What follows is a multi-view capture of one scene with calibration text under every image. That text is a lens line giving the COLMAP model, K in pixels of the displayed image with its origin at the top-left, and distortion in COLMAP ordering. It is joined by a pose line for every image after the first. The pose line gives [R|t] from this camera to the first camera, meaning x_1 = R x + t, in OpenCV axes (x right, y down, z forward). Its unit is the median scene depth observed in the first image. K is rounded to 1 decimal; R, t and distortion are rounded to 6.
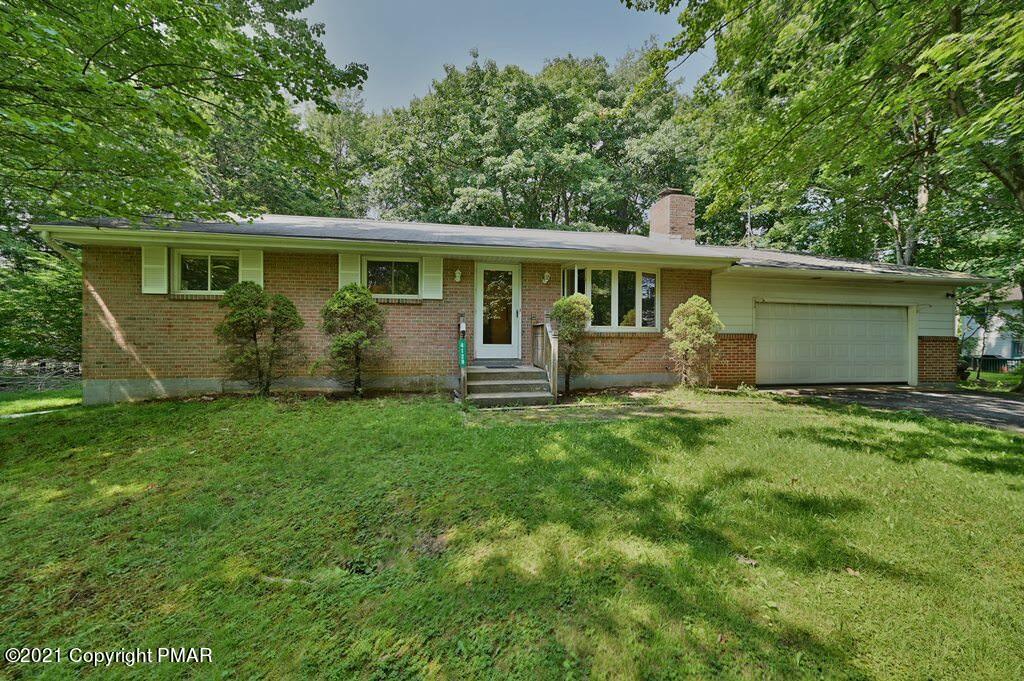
lens RADIAL K [[403.2, 0, 507.5], [0, 403.2, 336.7], [0, 0, 1]] dist [-0.000727, 0.000258]
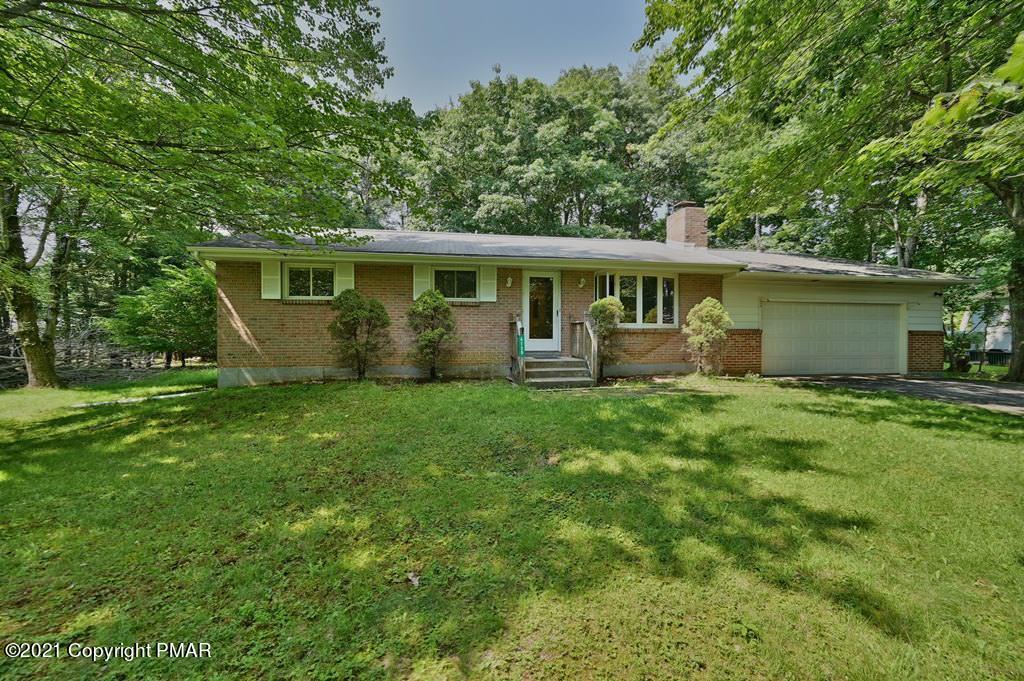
lens RADIAL K [[403.2, 0, 502.7], [0, 403.2, 335.2], [0, 0, 1]] dist [-0.000727, 0.000258]
pose [[0.999598, -0.003426, -0.028129, -0.107862], [0.003577, 0.999979, 0.005346, 0.001016], [0.028110, -0.005444, 0.999590, -0.204934]]
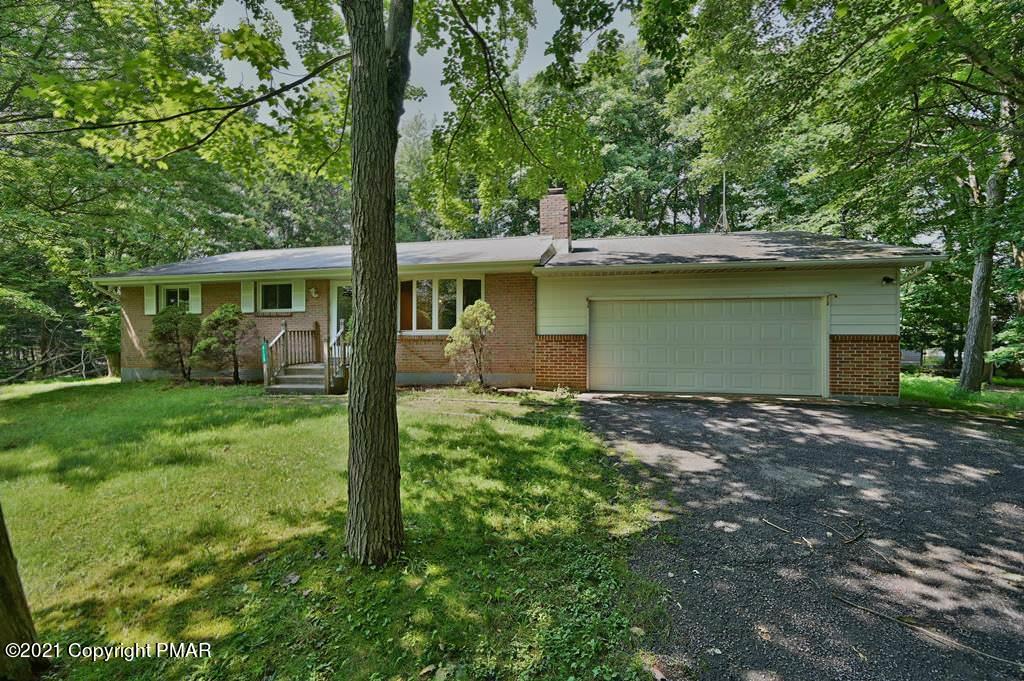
lens RADIAL K [[407.1, 0, 514.1], [0, 407.1, 337.5], [0, 0, 1]] dist [-0.001417, 0.000097]
pose [[0.926146, -0.008187, -0.377077, 0.952947], [0.010526, 0.999936, 0.004143, -0.007620], [0.377019, -0.007806, 0.926173, 0.041715]]
